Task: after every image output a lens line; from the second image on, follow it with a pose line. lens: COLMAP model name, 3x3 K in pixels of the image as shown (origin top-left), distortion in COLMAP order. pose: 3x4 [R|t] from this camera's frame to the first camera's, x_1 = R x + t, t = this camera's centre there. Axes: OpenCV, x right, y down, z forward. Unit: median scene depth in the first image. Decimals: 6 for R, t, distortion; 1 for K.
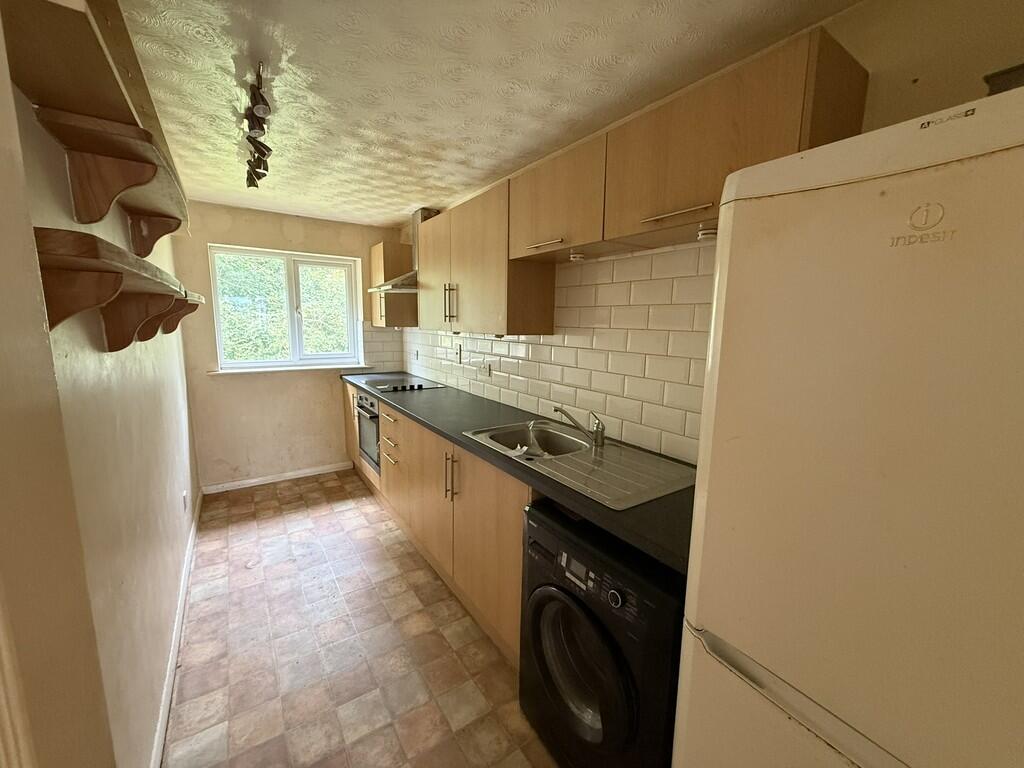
lens RADIAL K [[408.2, 0, 512.0], [0, 408.2, 384.0], [0, 0, 1]] dist [0.000695, -0.000566]
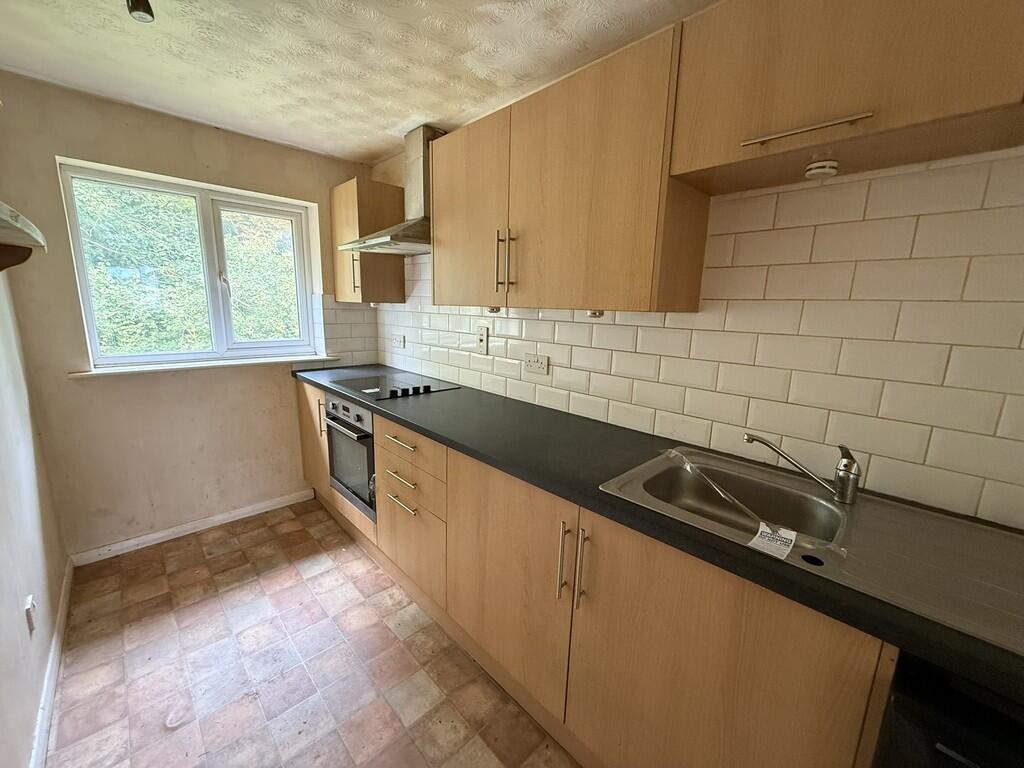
lens RADIAL K [[408.2, 0, 512.0], [0, 408.2, 384.0], [0, 0, 1]] dist [0.000695, -0.000566]
pose [[0.985582, -0.023442, 0.167565, -0.194218], [0.016353, 0.998917, 0.043560, -0.028411], [-0.168405, -0.040192, 0.984898, 0.284434]]
